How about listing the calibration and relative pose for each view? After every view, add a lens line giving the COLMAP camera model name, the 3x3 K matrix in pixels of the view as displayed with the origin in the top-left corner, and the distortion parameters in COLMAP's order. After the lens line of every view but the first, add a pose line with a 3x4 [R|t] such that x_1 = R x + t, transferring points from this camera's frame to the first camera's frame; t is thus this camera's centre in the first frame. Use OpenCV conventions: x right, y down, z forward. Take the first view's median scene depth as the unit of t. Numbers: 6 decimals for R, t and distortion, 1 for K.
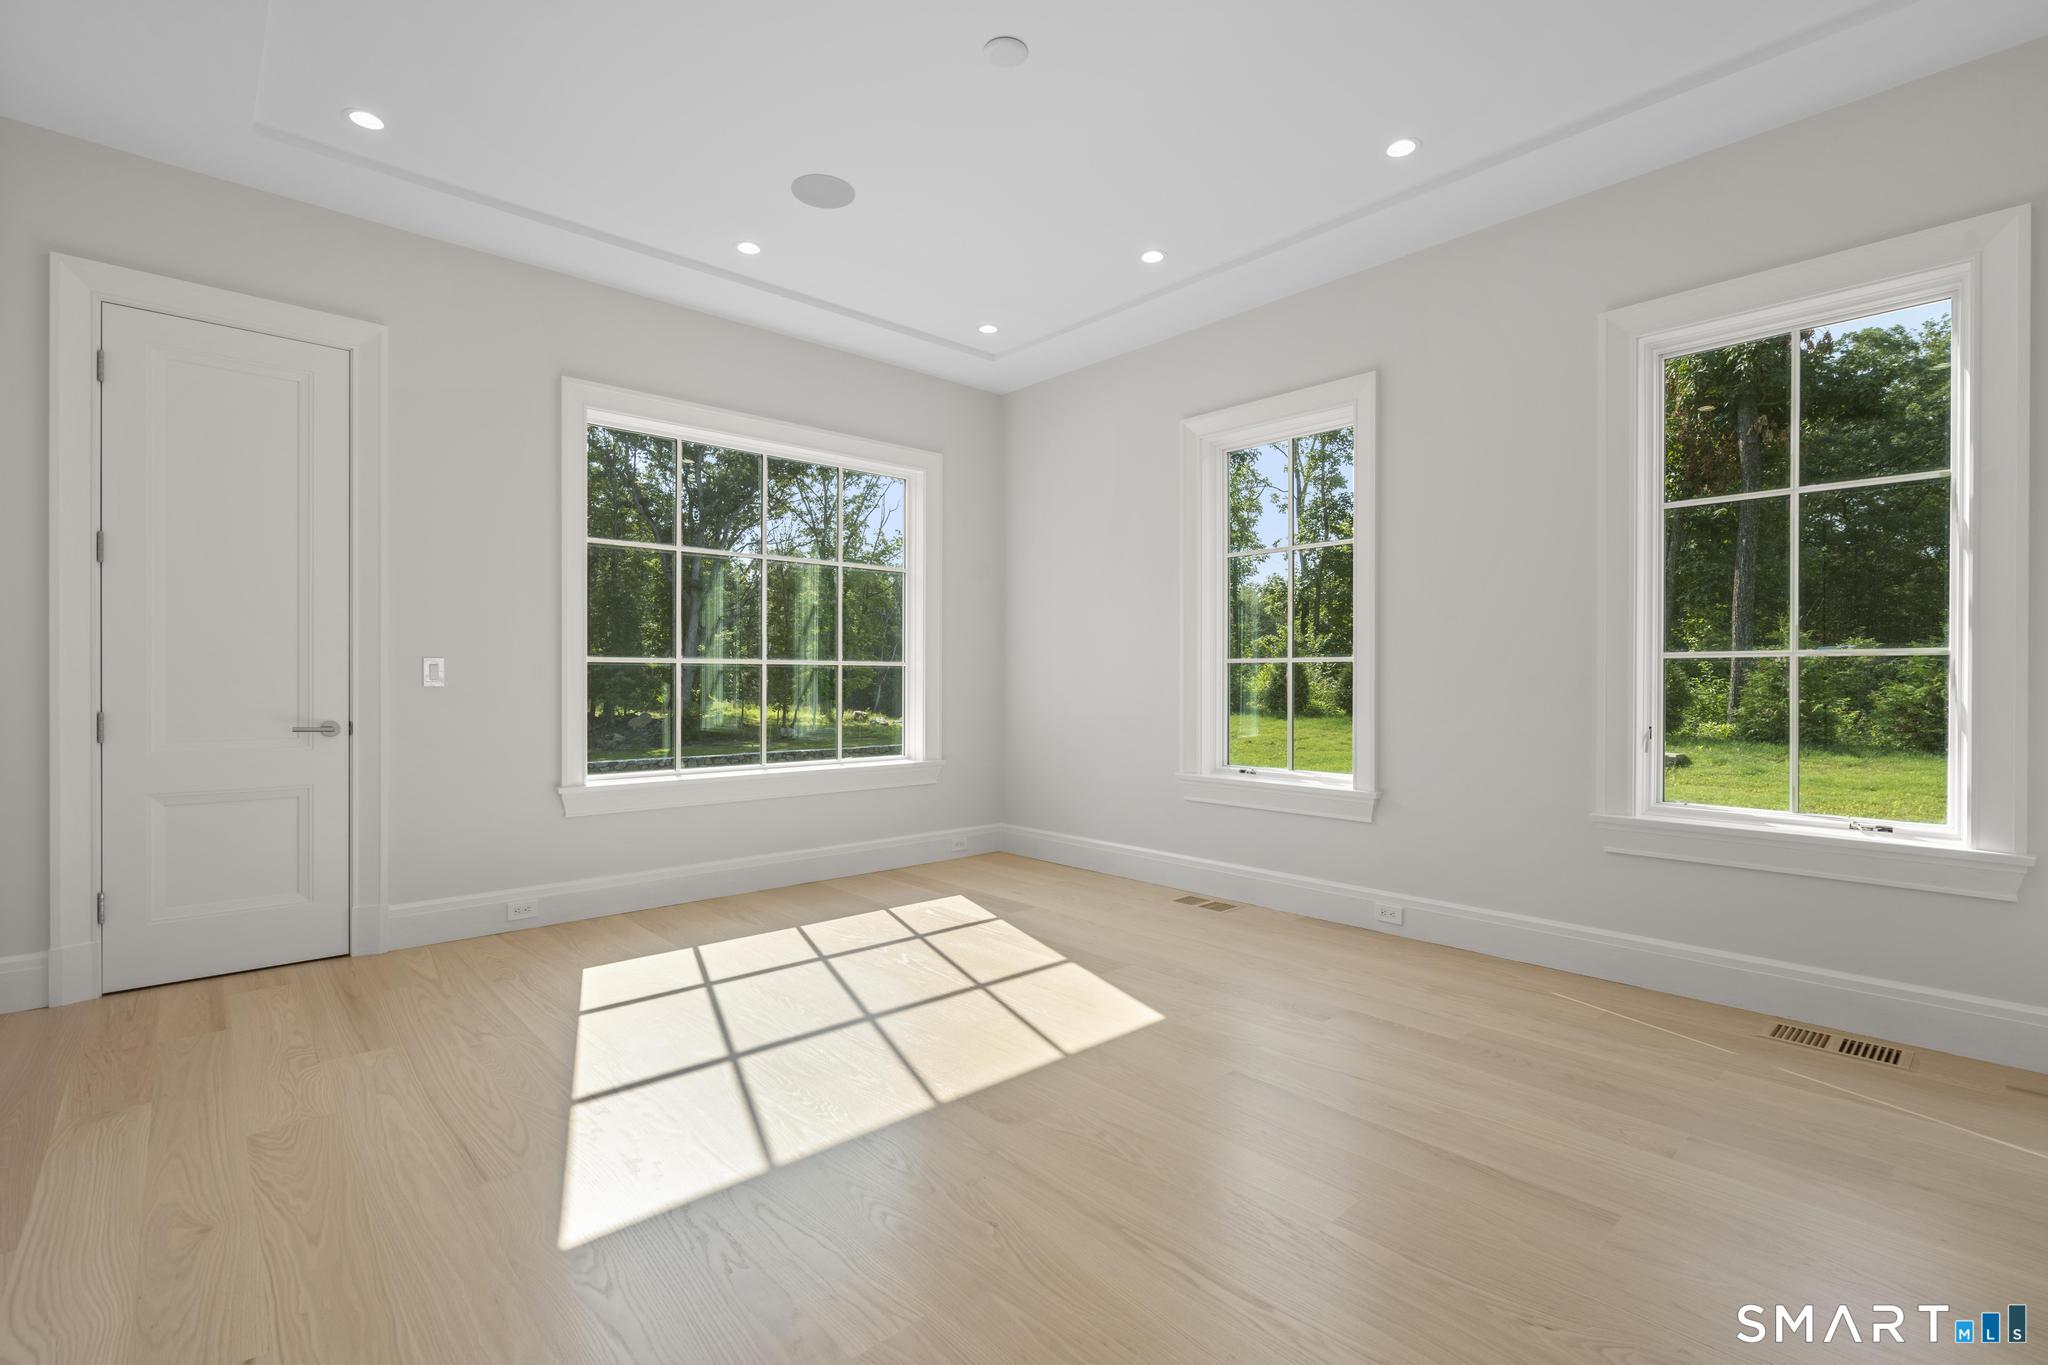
lens RADIAL K [[925.6, 0, 1024.0], [0, 925.6, 682.5], [0, 0, 1]] dist [0.000422, 0.000051]
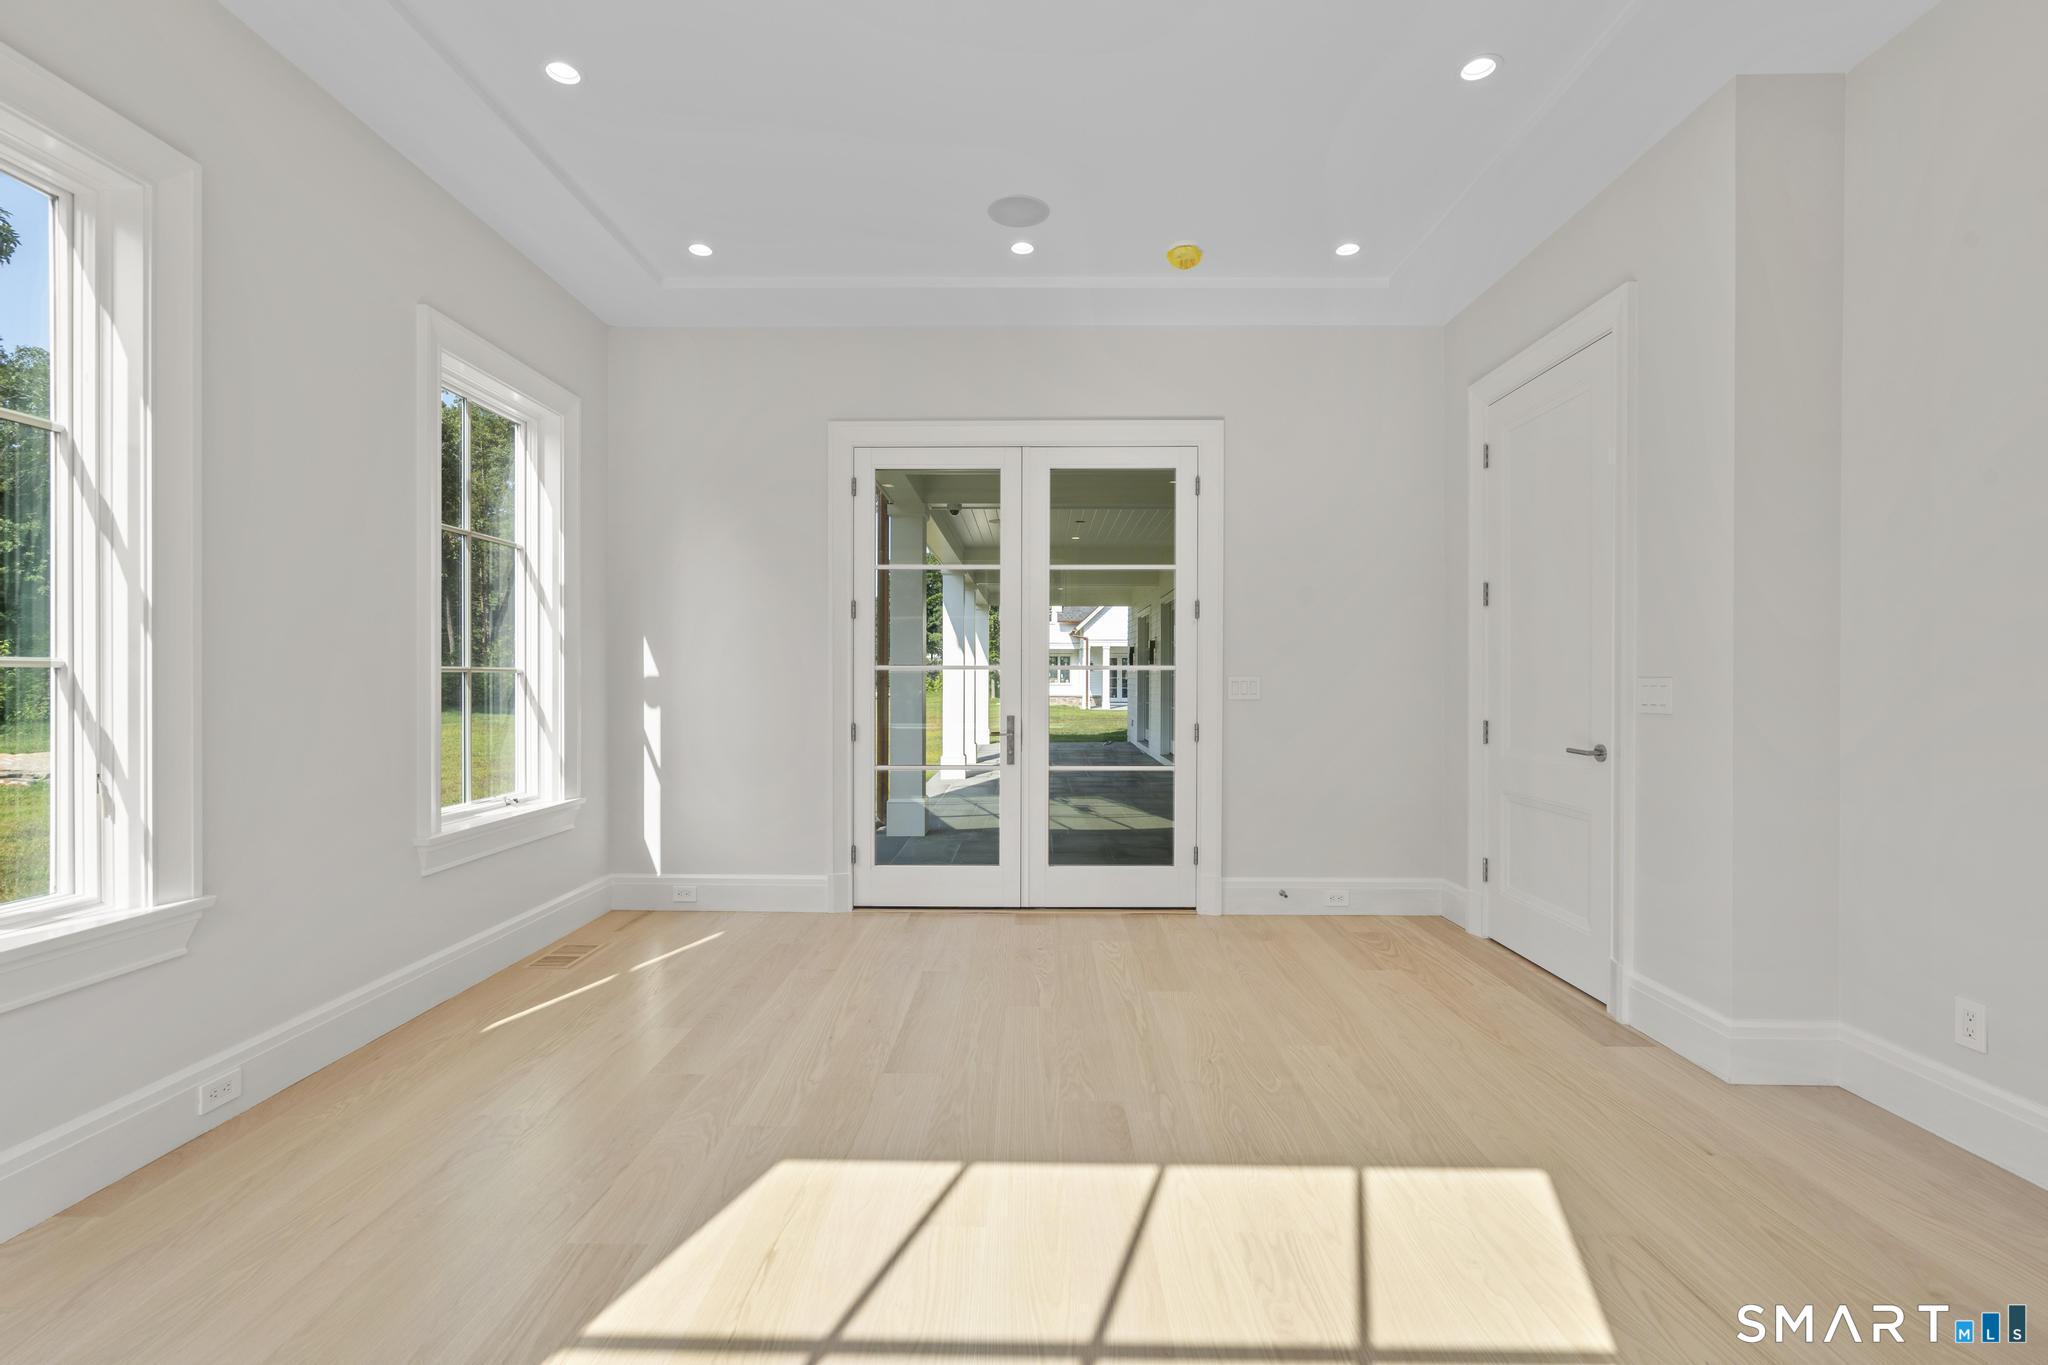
lens RADIAL K [[816.6, 0, 1024.0], [0, 816.6, 682.5], [0, 0, 1]] dist [-0.047792, -0.000103]
pose [[-0.727362, -0.001006, 0.686253, -0.442764], [0.004137, 0.999974, 0.005850, -0.020439], [-0.686242, 0.007094, -0.727339, 1.382847]]
